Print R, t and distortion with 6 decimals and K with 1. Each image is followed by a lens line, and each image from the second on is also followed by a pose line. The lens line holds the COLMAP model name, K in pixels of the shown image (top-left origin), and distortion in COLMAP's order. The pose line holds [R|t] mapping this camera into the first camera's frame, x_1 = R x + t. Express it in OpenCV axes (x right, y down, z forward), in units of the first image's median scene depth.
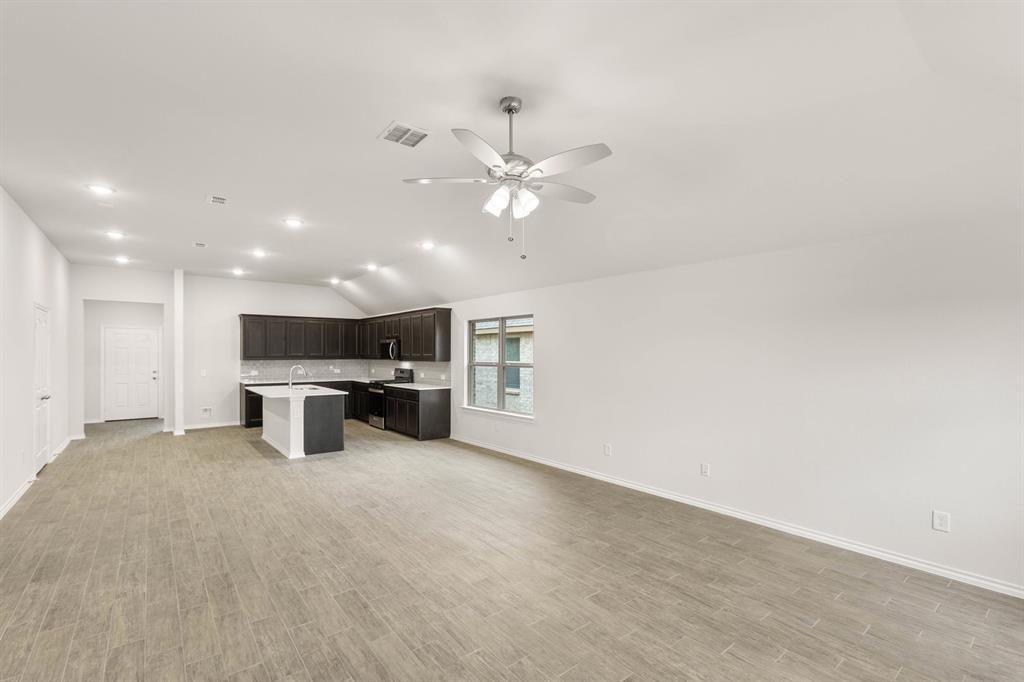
lens RADIAL K [[451.2, 0, 524.3], [0, 451.2, 361.4], [0, 0, 1]] dist [-0.001135, 0.001103]
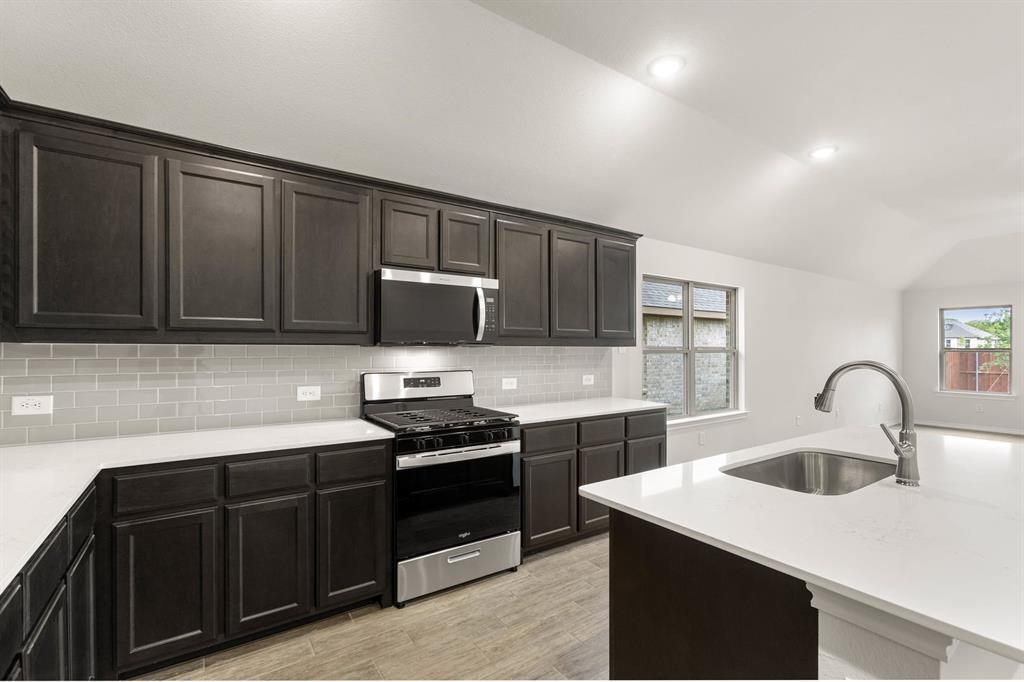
lens RADIAL K [[451.2, 0, 504.3], [0, 451.2, 351.4], [0, 0, 1]] dist [-0.001135, 0.001103]
pose [[0.115849, -0.017971, 0.993104, -0.685522], [0.005679, 0.999832, 0.017430, -0.003737], [-0.993251, 0.003620, 0.115932, 1.074921]]
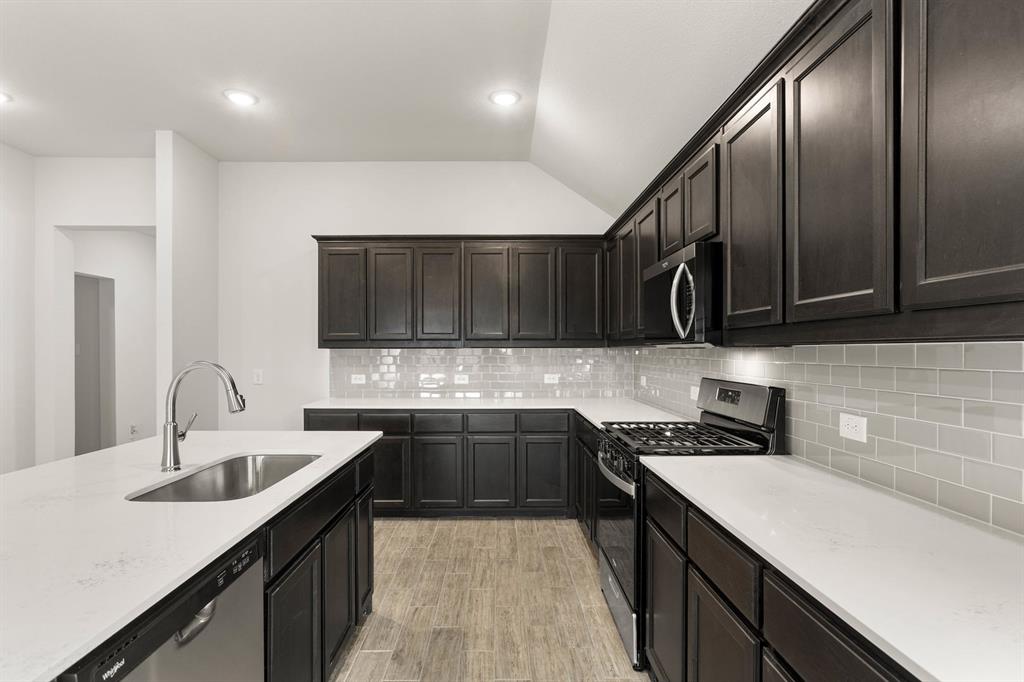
lens RADIAL K [[519.3, 0, 510.3], [0, 519.3, 370.6], [0, 0, 1]] dist [0.008990, -0.002037]
pose [[0.779336, 0.021604, -0.626234, -0.226716], [-0.008554, 0.999679, 0.023842, 0.006270], [0.626548, -0.013224, 0.779271, 0.852935]]
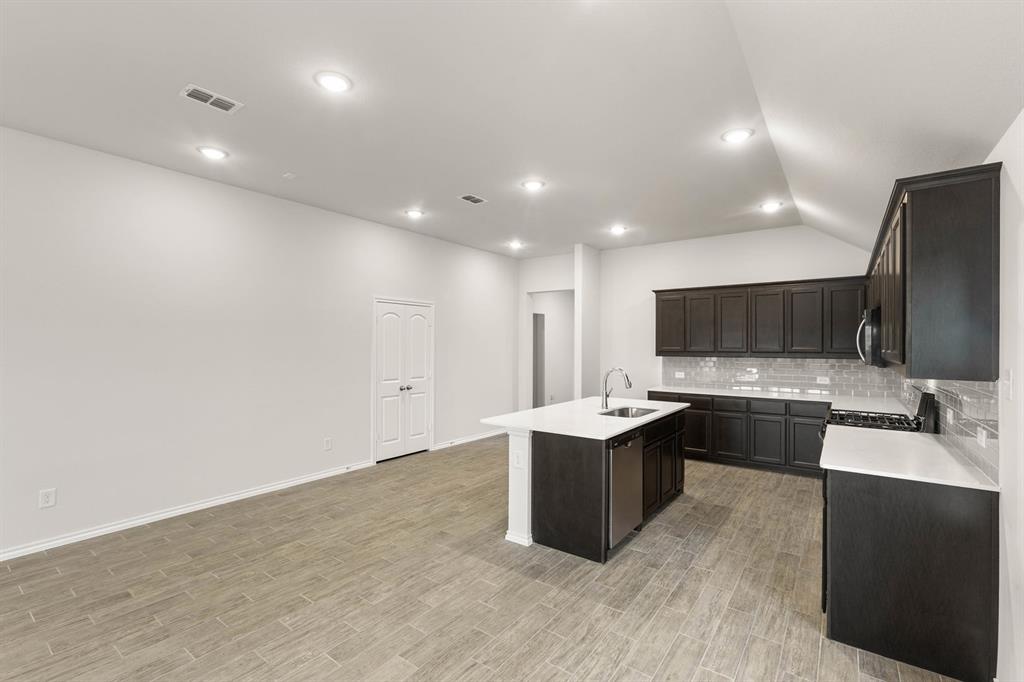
lens RADIAL K [[451.2, 0, 509.8], [0, 451.2, 338.3], [0, 0, 1]] dist [-0.001135, 0.001103]
pose [[0.237218, -0.017975, -0.971290, 0.015997], [-0.016796, 0.999603, -0.022601, -0.012805], [0.971311, 0.021675, 0.236822, 0.694324]]
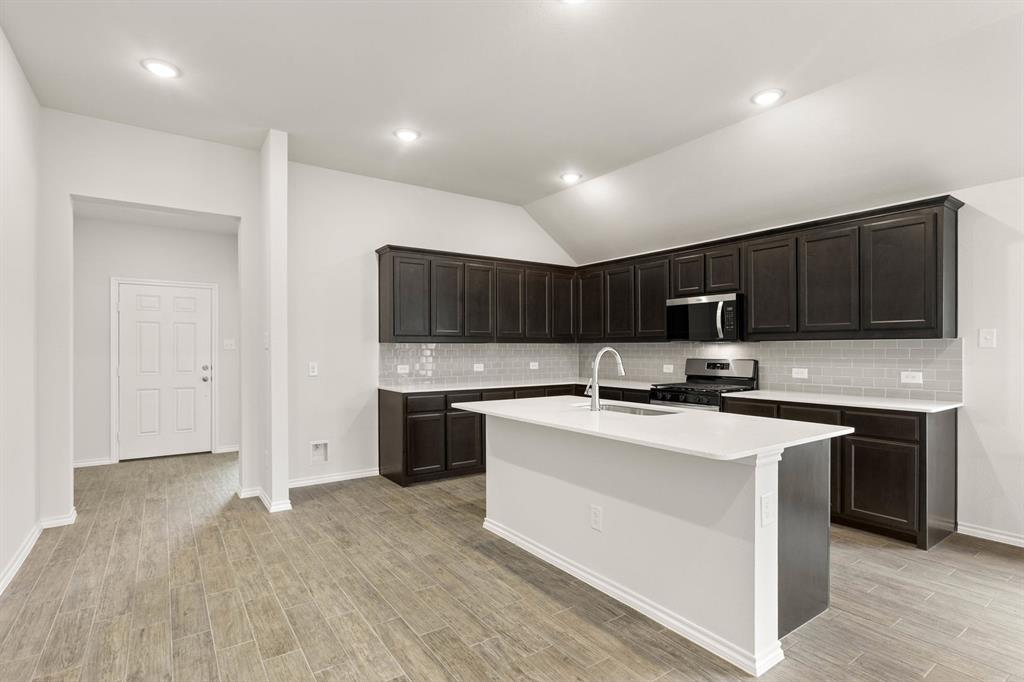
lens RADIAL K [[519.3, 0, 535.5], [0, 519.3, 355.1], [0, 0, 1]] dist [0.008990, -0.002037]
pose [[0.997064, -0.004305, -0.076452, -0.495456], [0.004187, 0.999990, -0.001697, 0.014464], [0.076458, 0.001372, 0.997072, 0.533944]]
